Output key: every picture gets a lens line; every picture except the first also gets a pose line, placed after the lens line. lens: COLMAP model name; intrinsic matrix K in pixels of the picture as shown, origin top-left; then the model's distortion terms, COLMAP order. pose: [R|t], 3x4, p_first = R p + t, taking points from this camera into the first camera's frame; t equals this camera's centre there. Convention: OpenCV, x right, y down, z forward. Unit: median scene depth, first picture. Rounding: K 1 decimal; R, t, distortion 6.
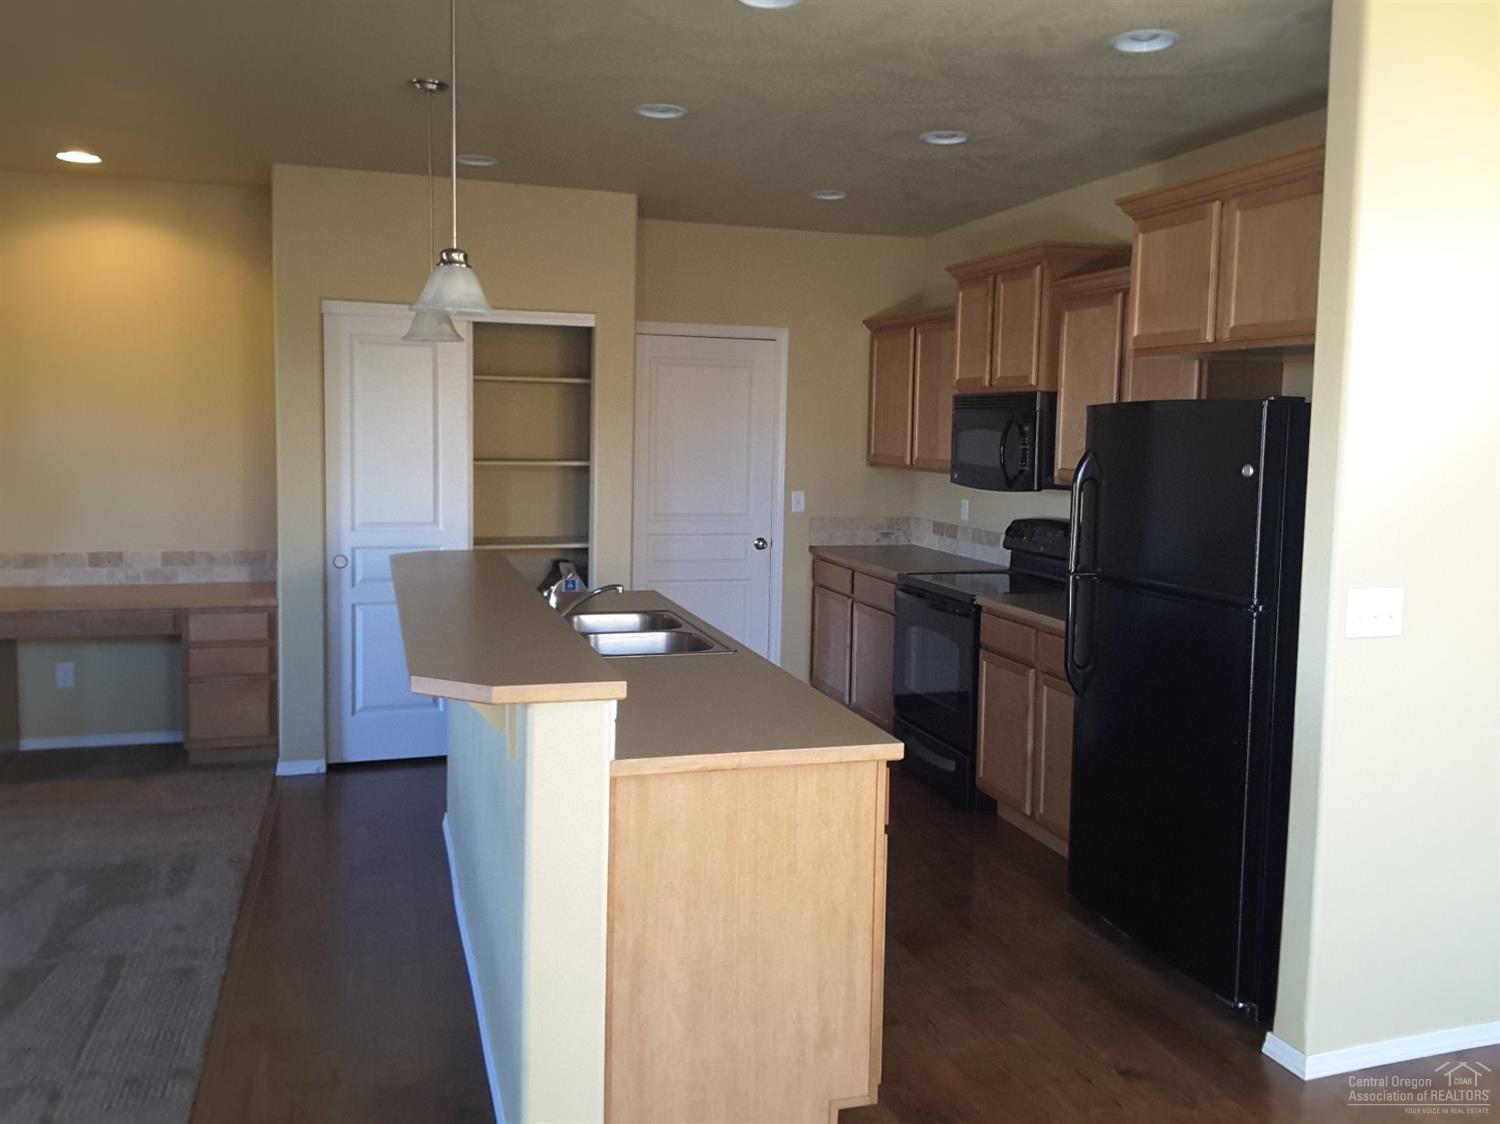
lens RADIAL K [[1225.0, 0, 750.0], [0, 1225.0, 562.0], [0, 0, 1]] dist [-0.007378, -0.010666]
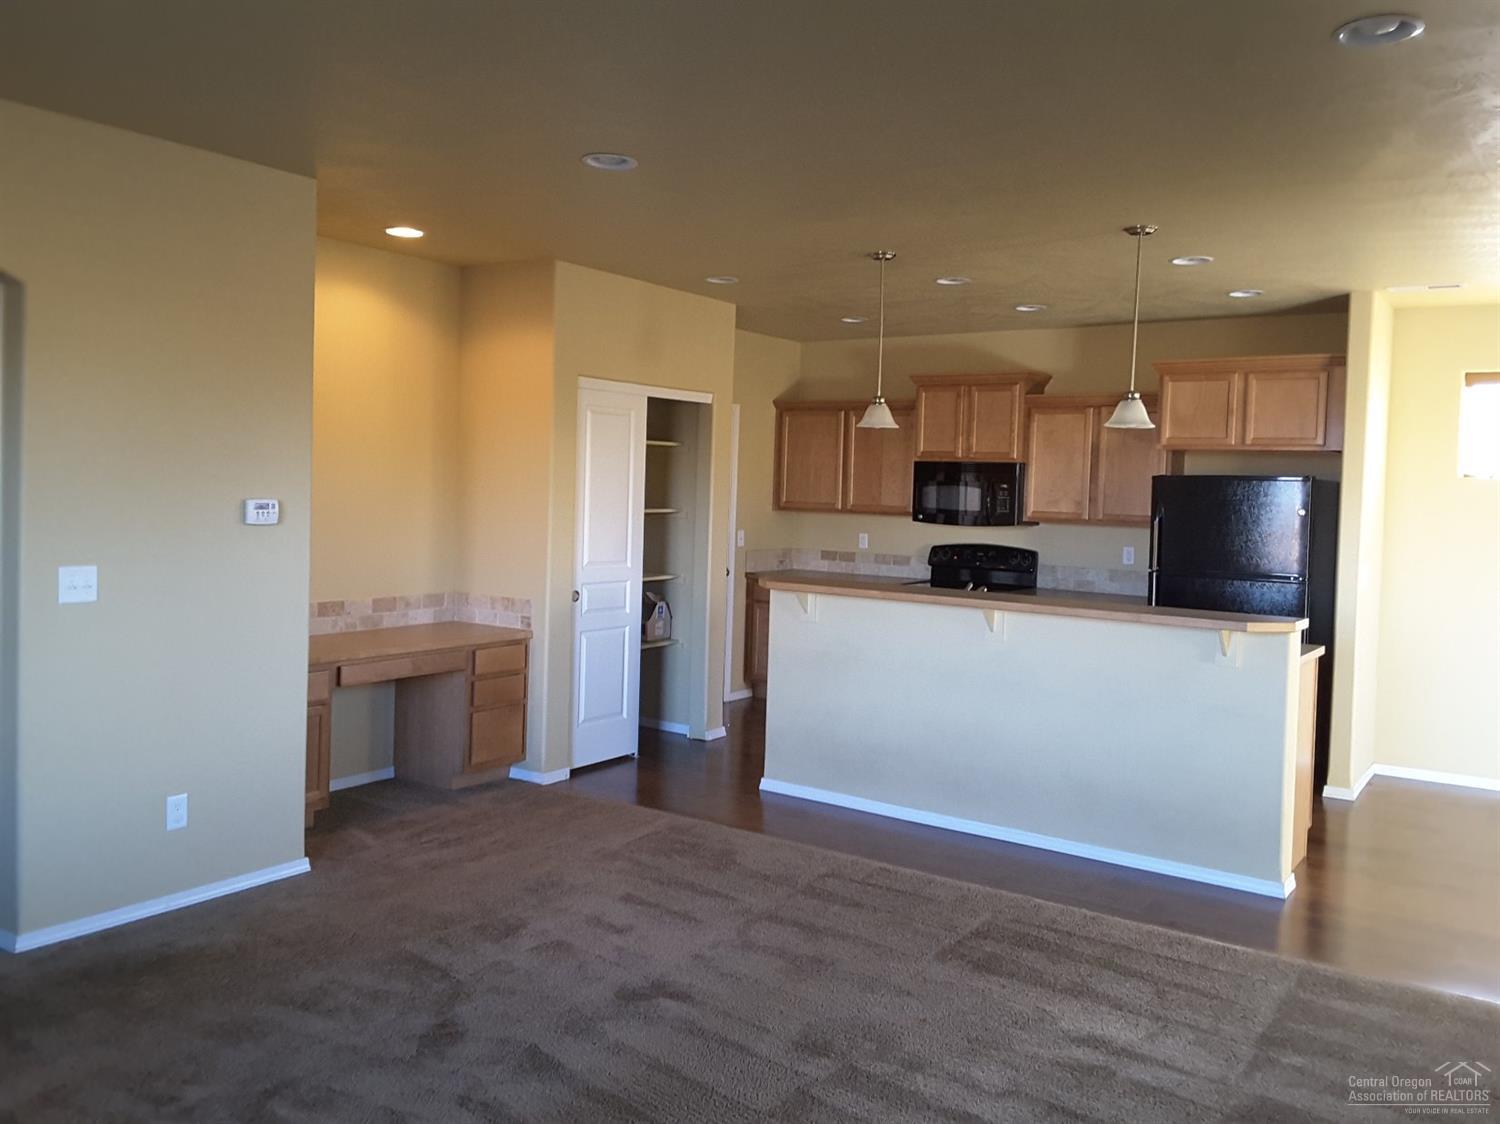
lens RADIAL K [[1225.0, 0, 750.0], [0, 1225.0, 562.0], [0, 0, 1]] dist [-0.007378, -0.010666]
pose [[0.789425, -0.036316, 0.612772, -0.885028], [0.056932, 0.998277, -0.014182, -0.006599], [-0.611201, 0.046081, 0.790133, -0.033570]]
